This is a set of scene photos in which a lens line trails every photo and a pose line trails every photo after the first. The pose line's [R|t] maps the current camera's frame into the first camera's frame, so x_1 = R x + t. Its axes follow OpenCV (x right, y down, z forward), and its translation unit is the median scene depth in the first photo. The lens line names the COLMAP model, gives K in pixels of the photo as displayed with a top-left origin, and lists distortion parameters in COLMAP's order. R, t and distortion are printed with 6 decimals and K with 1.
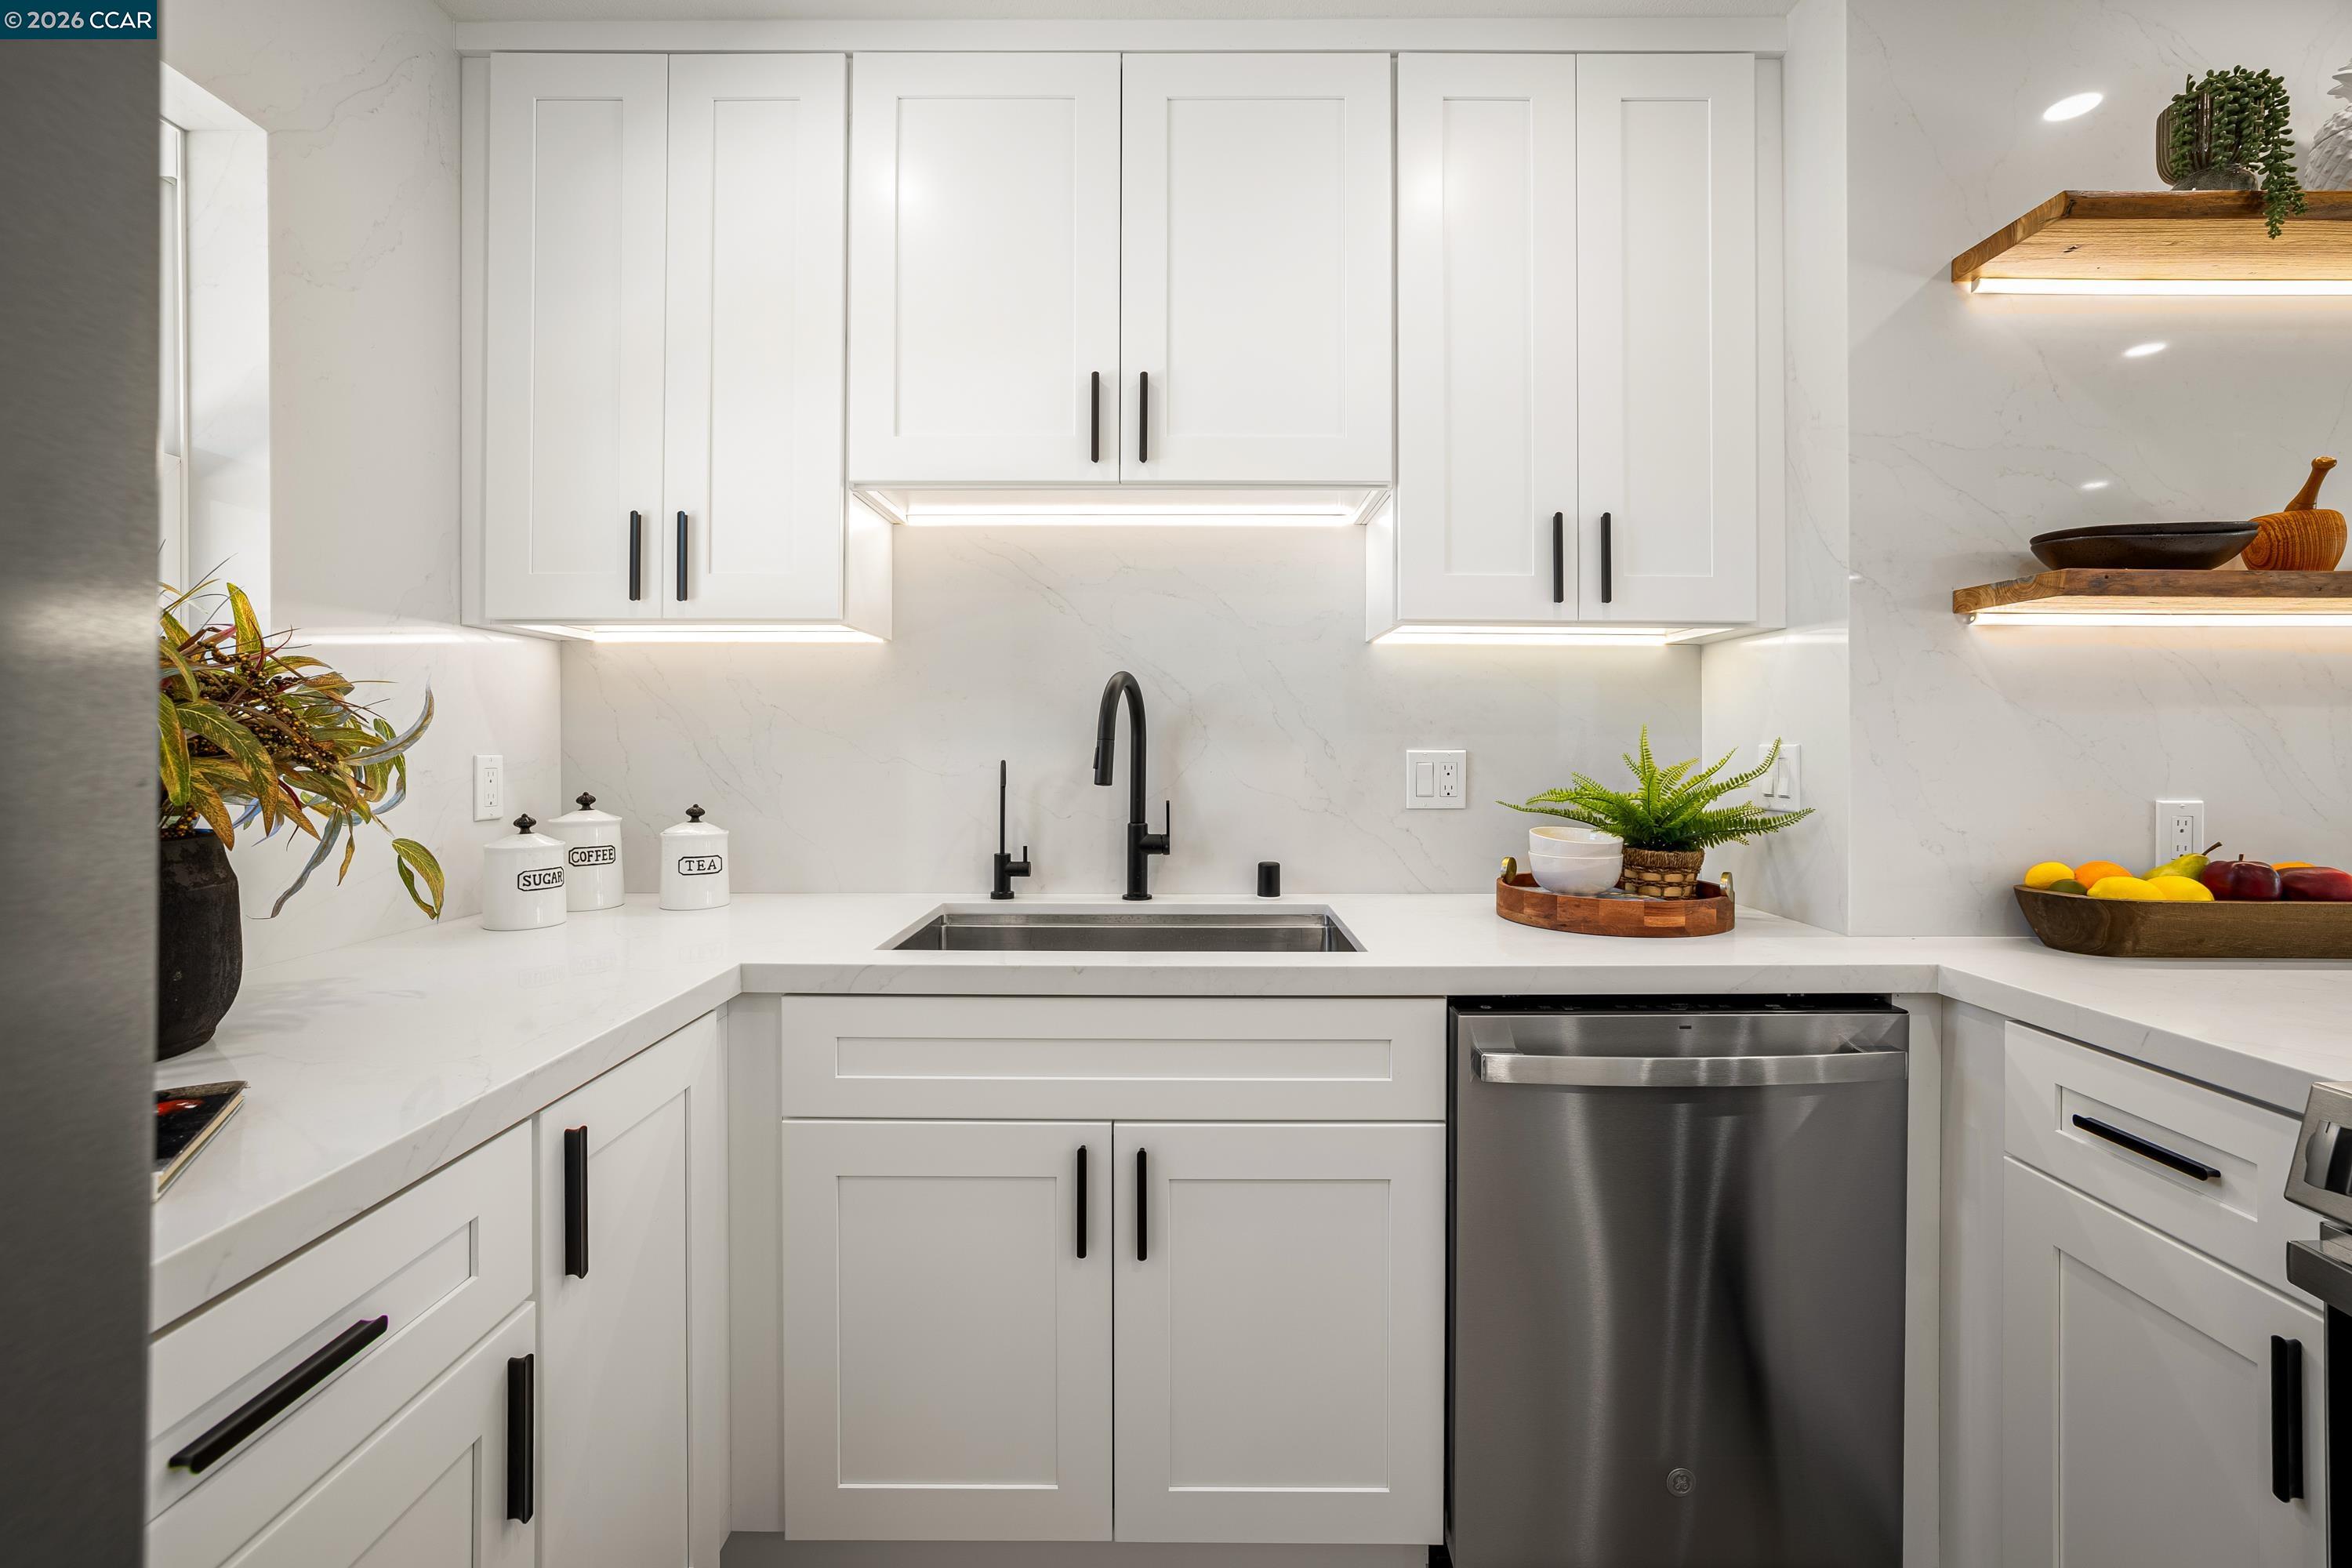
lens RADIAL K [[1017.1, 0, 1174.6], [0, 1017.1, 729.9], [0, 0, 1]] dist [-0.026591, 0.015319]
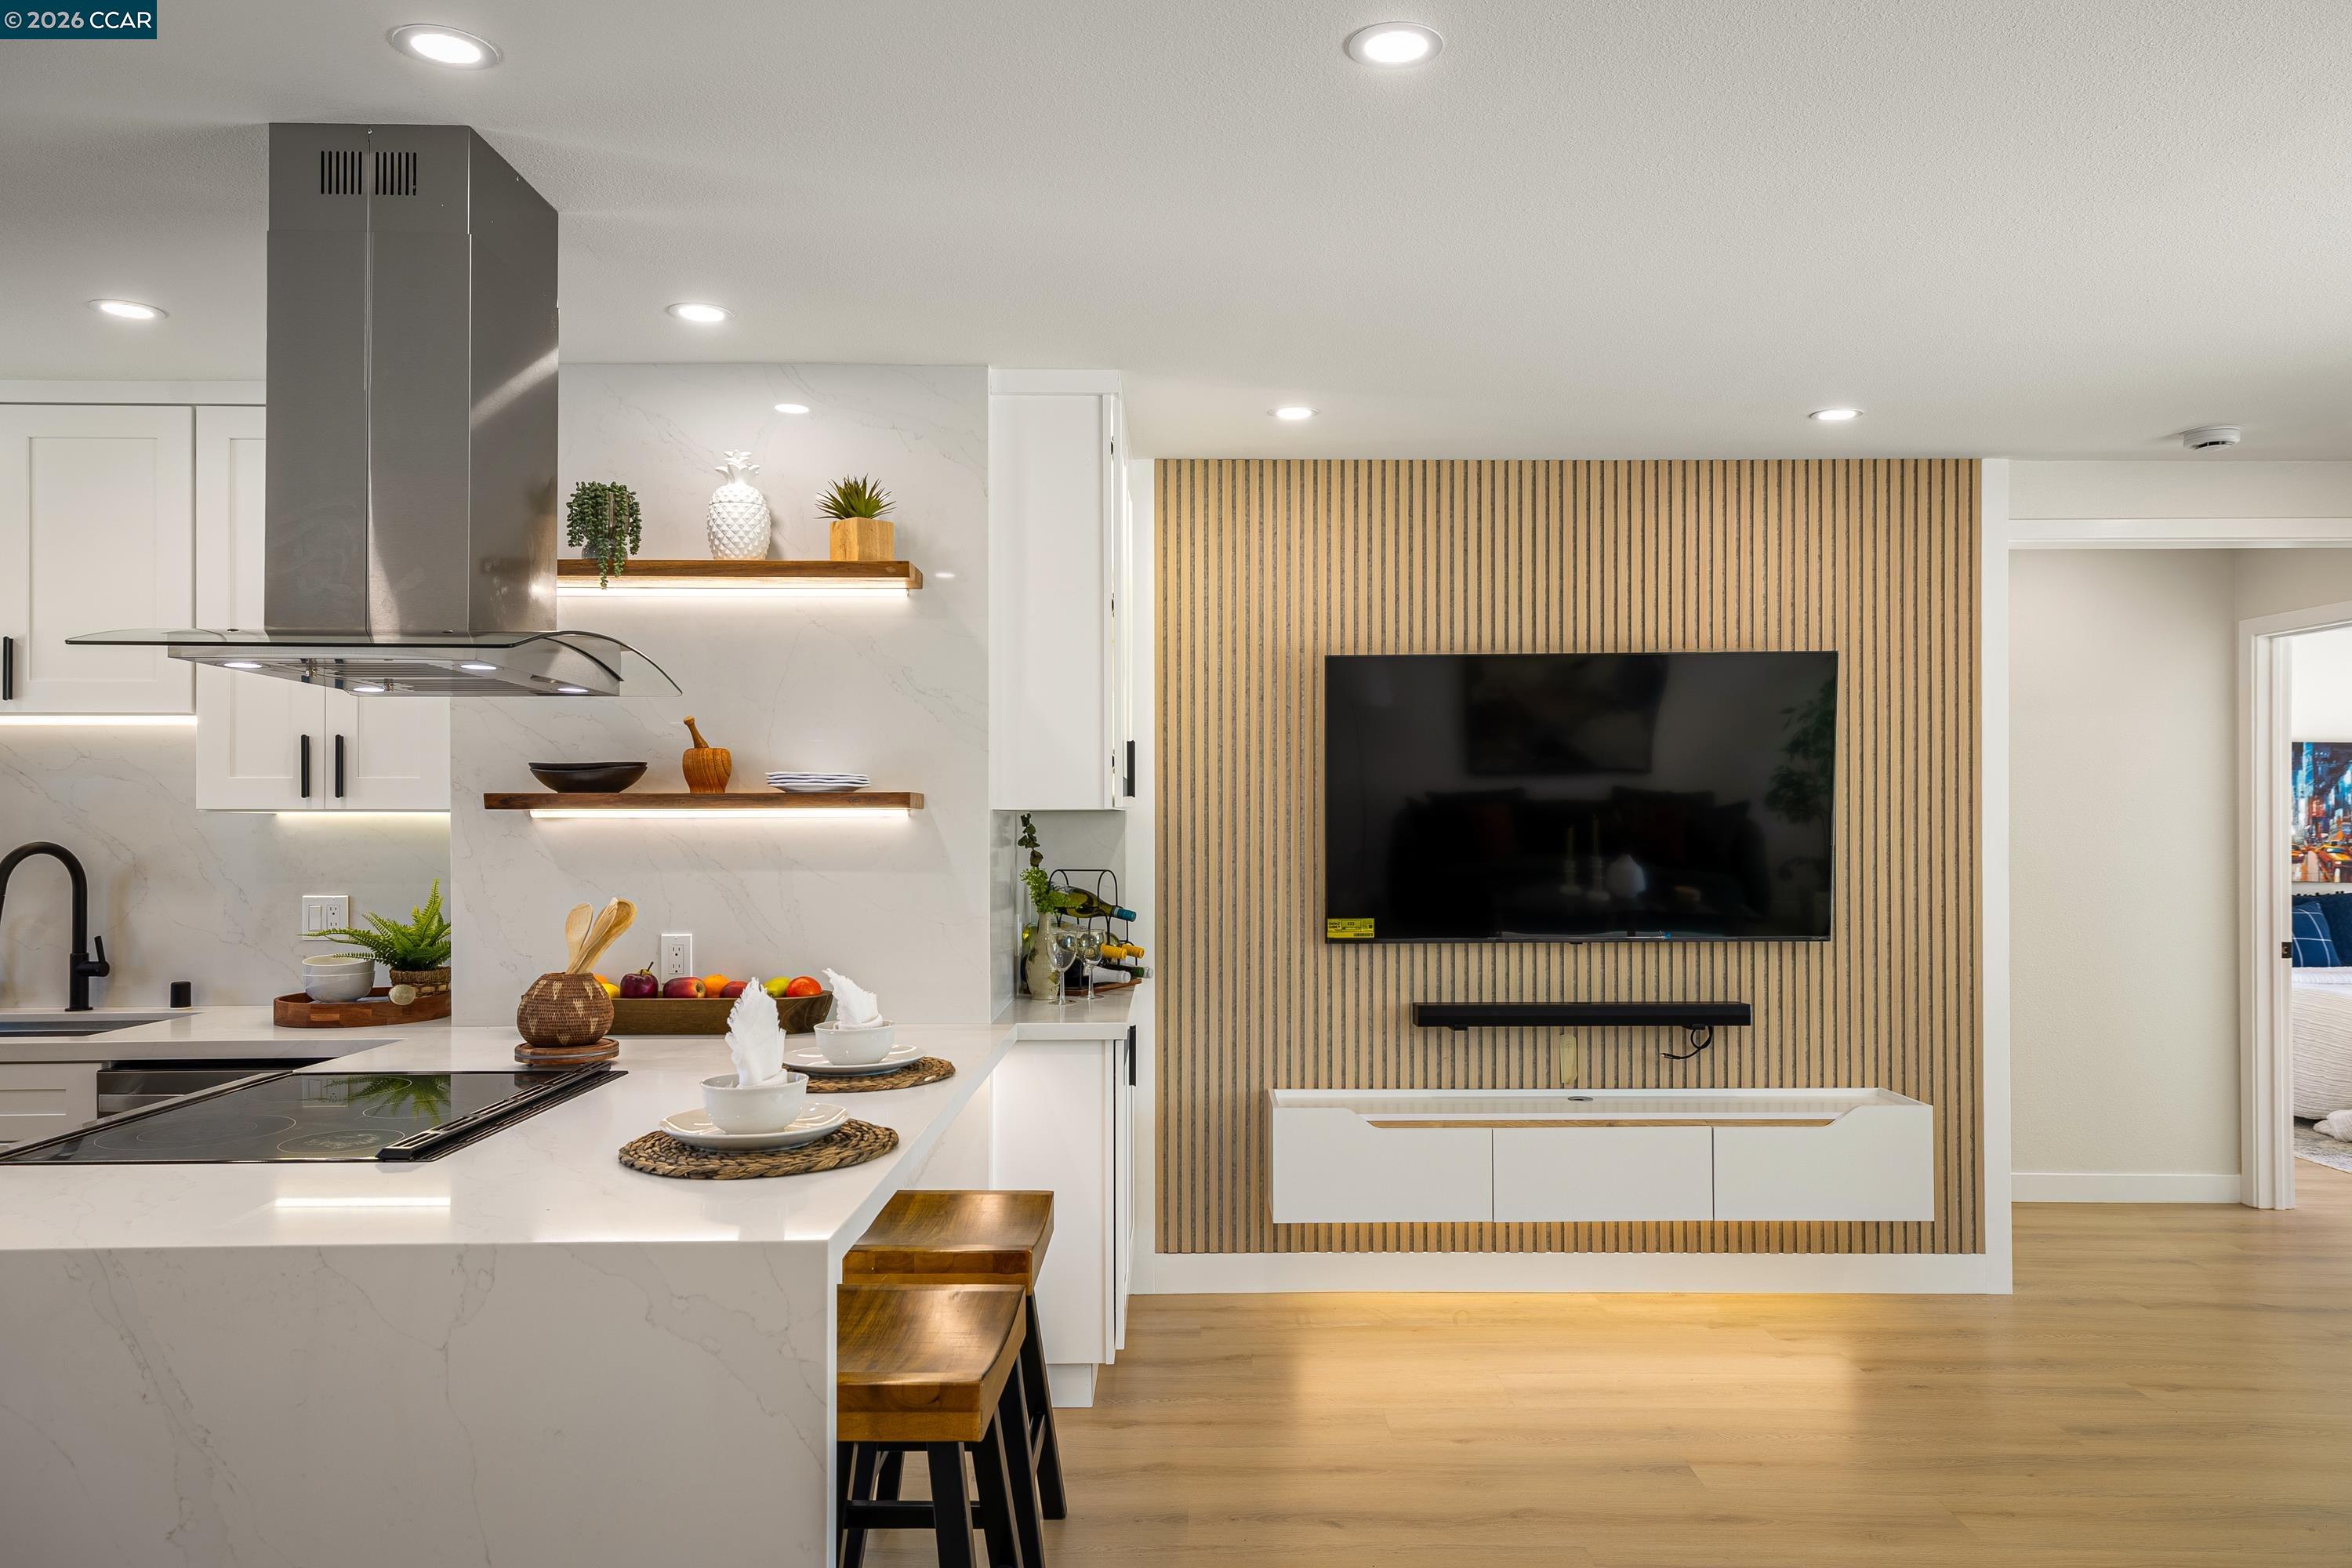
lens RADIAL K [[1570.4, 0, 1194.5], [0, 1570.4, 799.8], [0, 0, 1]] dist [0.008500, 0.023159]
pose [[0.999963, -0.005284, 0.006726, 1.608946], [0.005293, 0.999985, -0.001270, -0.112089], [-0.006719, 0.001305, 0.999977, -1.229647]]
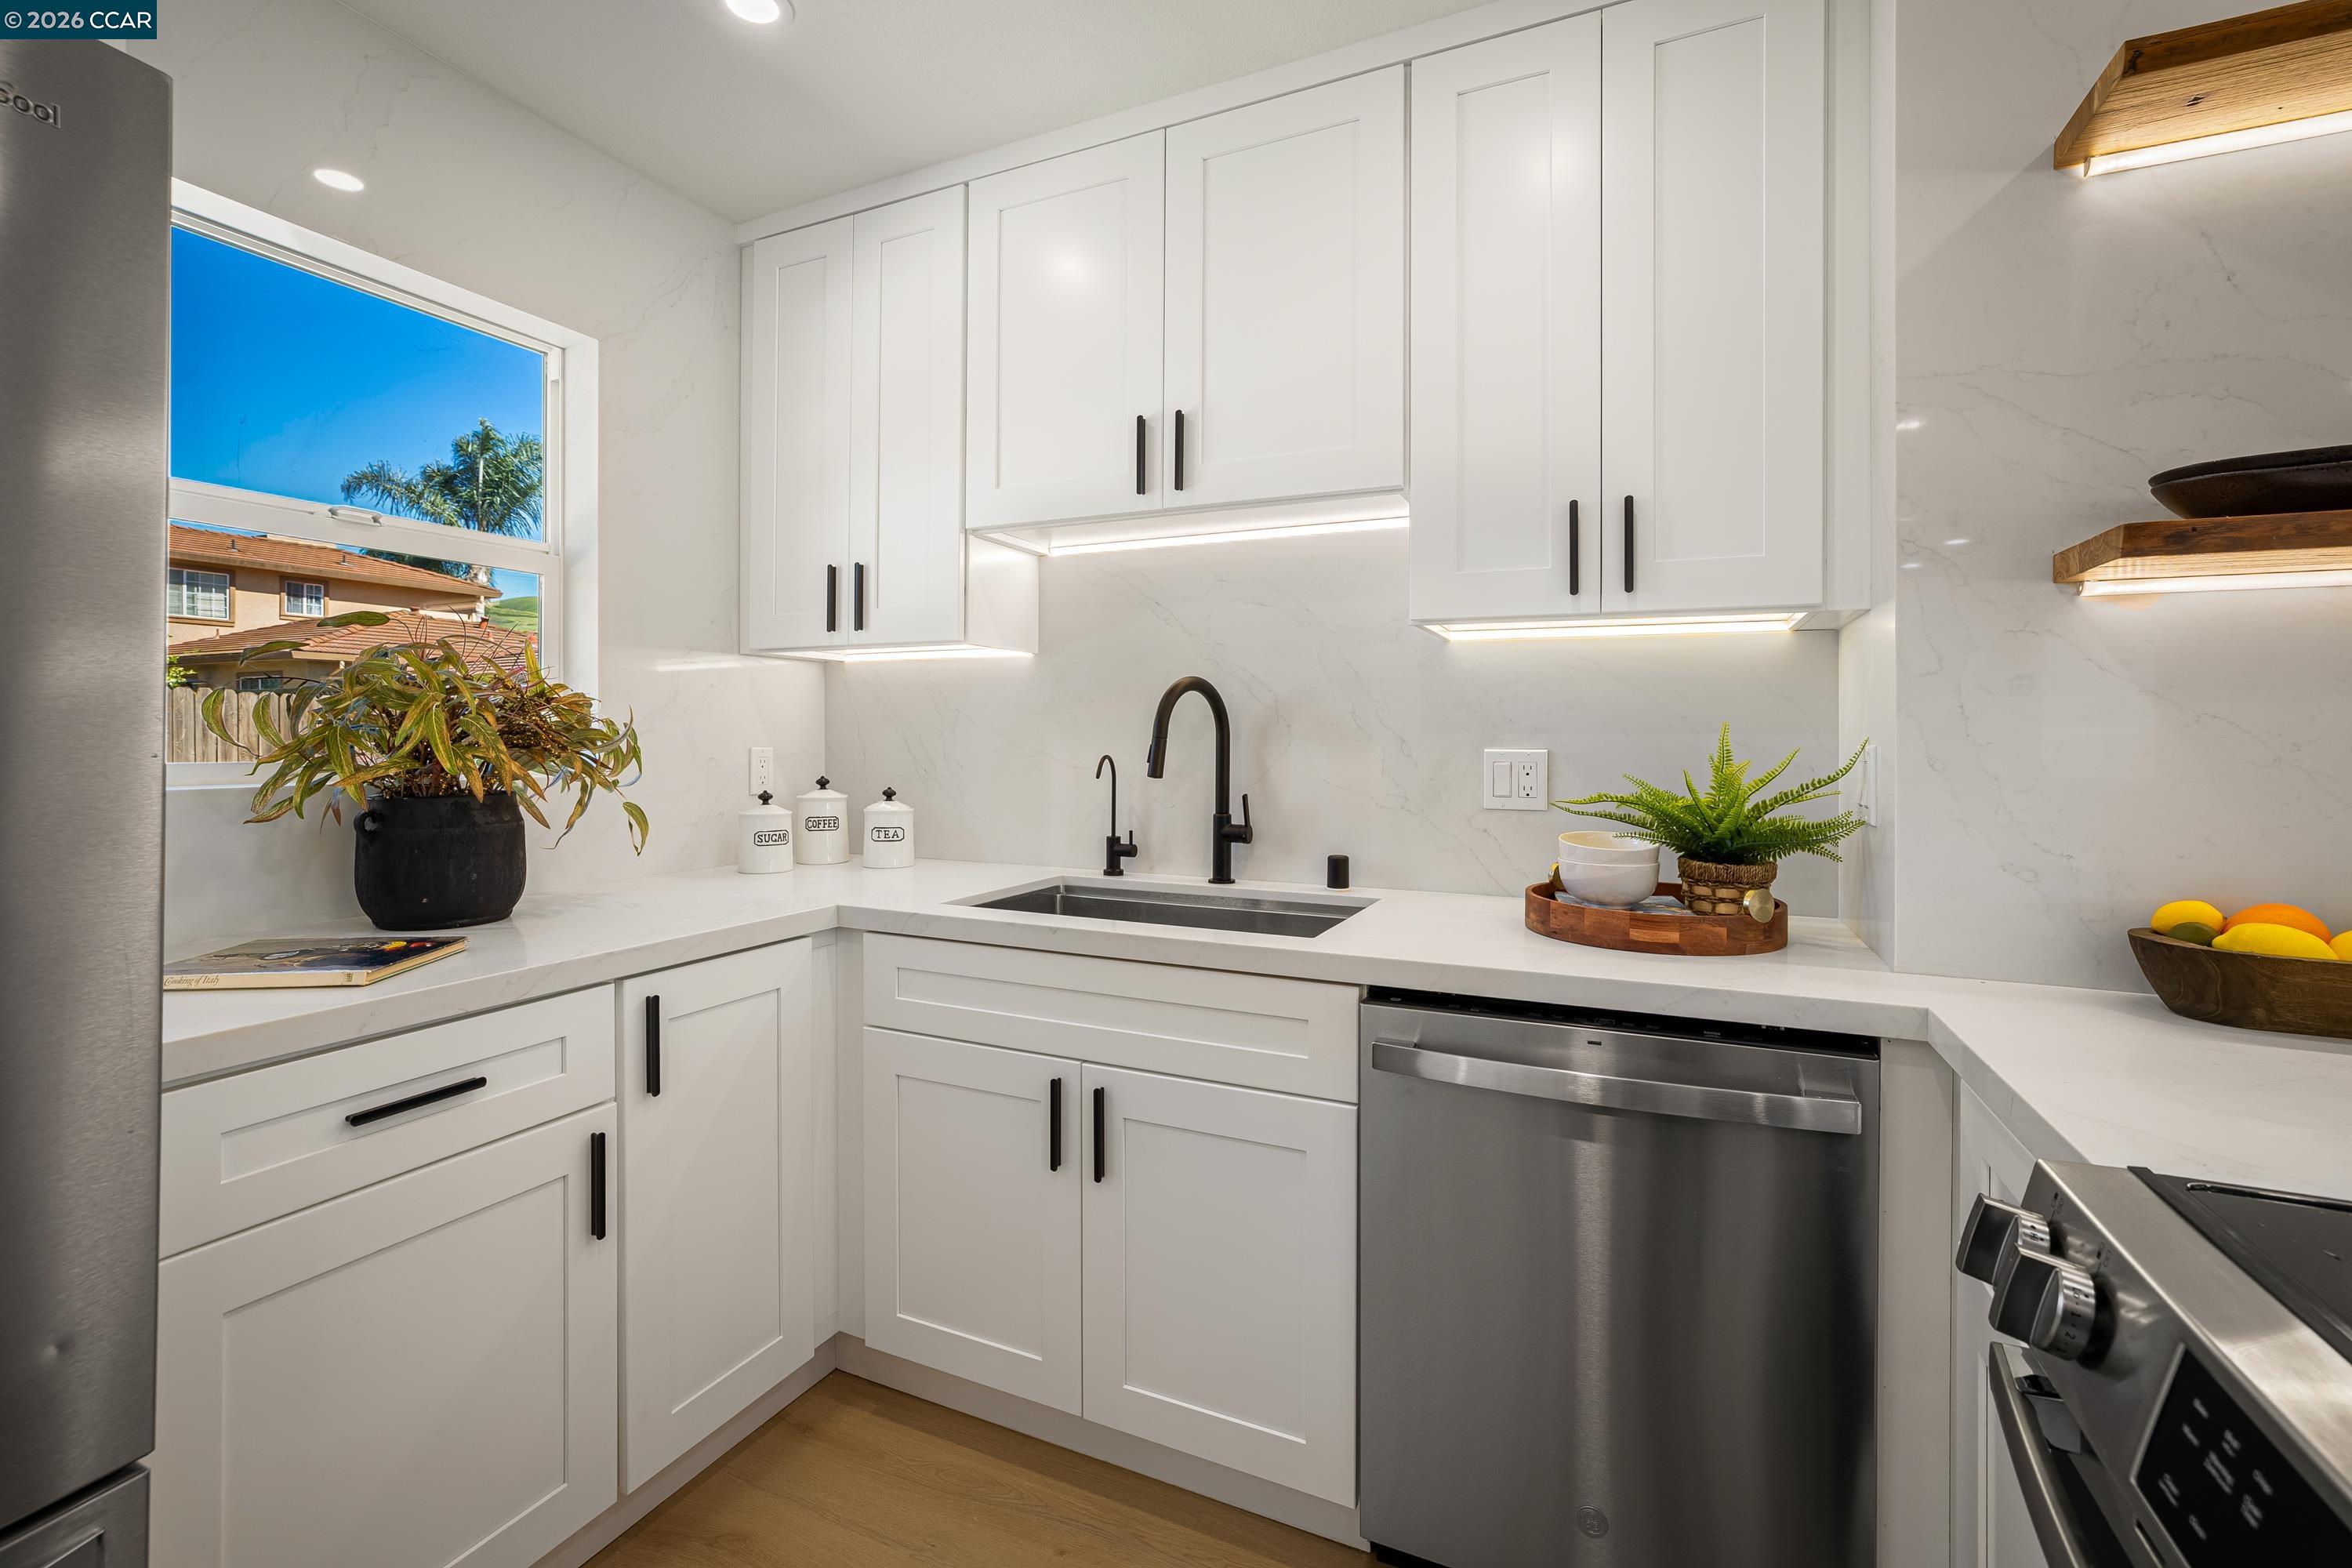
lens RADIAL K [[1017.1, 0, 1174.6], [0, 1017.1, 729.9], [0, 0, 1]] dist [-0.026591, 0.015319]
pose [[0.907532, -0.000390, -0.419983, 0.435582], [0.000942, 0.999999, 0.001107, -0.000295], [0.419982, -0.001400, 0.907531, -0.020990]]
